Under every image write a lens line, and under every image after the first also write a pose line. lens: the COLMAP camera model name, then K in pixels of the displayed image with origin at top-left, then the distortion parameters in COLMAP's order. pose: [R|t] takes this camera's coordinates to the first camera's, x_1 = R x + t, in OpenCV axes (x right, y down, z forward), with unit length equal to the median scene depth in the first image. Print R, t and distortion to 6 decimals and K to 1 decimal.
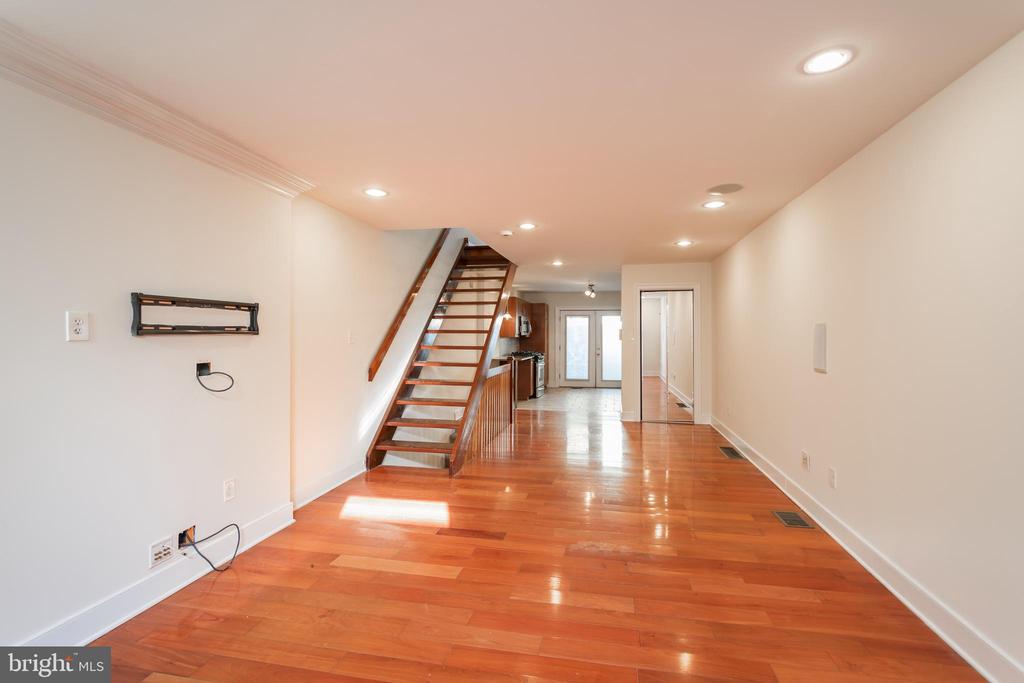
lens RADIAL K [[451.5, 0, 511.2], [0, 451.5, 335.8], [0, 0, 1]] dist [-0.000049, 0.000351]
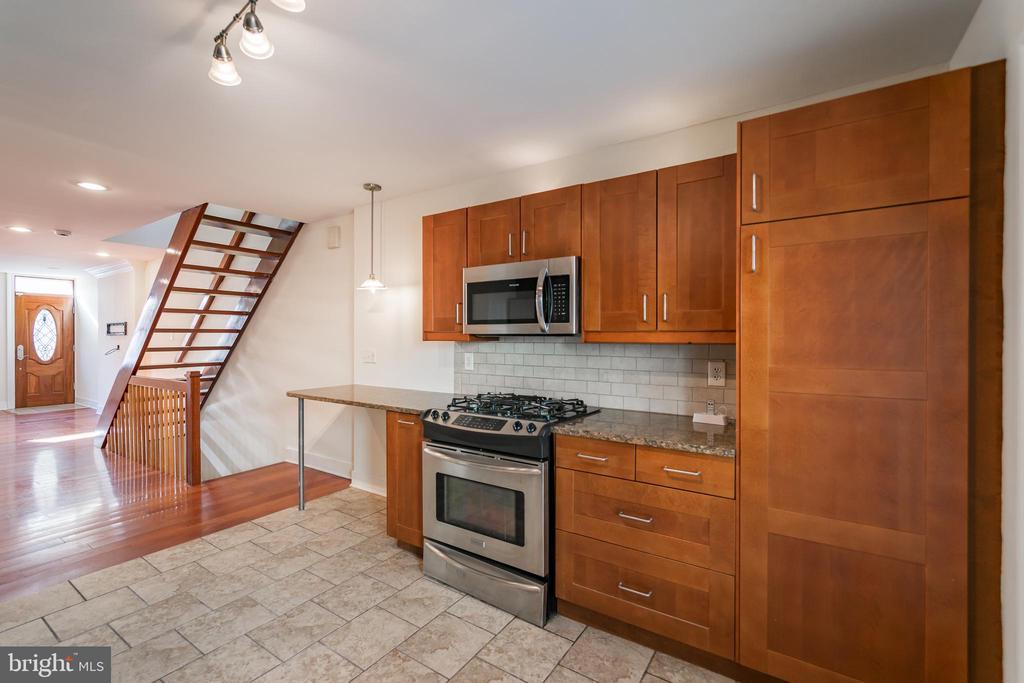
lens RADIAL K [[451.5, 0, 508.4], [0, 451.5, 345.5], [0, 0, 1]] dist [-0.000049, 0.000351]
pose [[-0.377230, 0.014810, -0.926001, 0.181468], [-0.004484, 0.999831, 0.017817, 0.000050], [0.926109, 0.010873, -0.377100, 0.793018]]
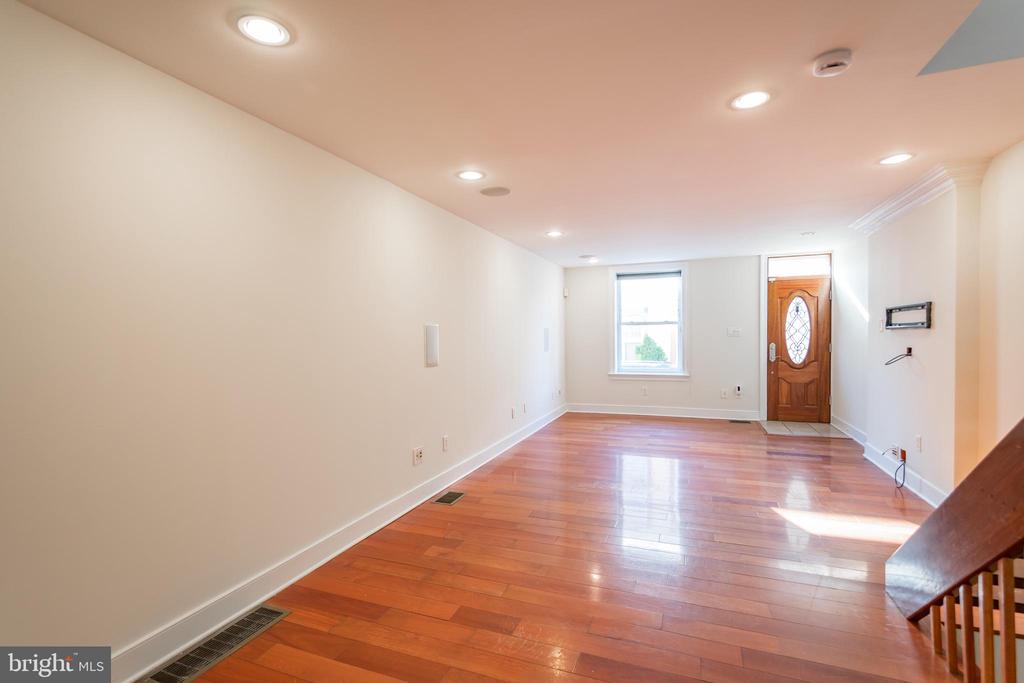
lens RADIAL K [[451.5, 0, 520.4], [0, 451.5, 340.1], [0, 0, 1]] dist [-0.000049, 0.000351]
pose [[-0.986835, 0.008437, 0.161512, 0.063772], [0.010873, 0.999840, 0.014202, 0.000111], [-0.161367, 0.015772, -0.986769, 0.499460]]
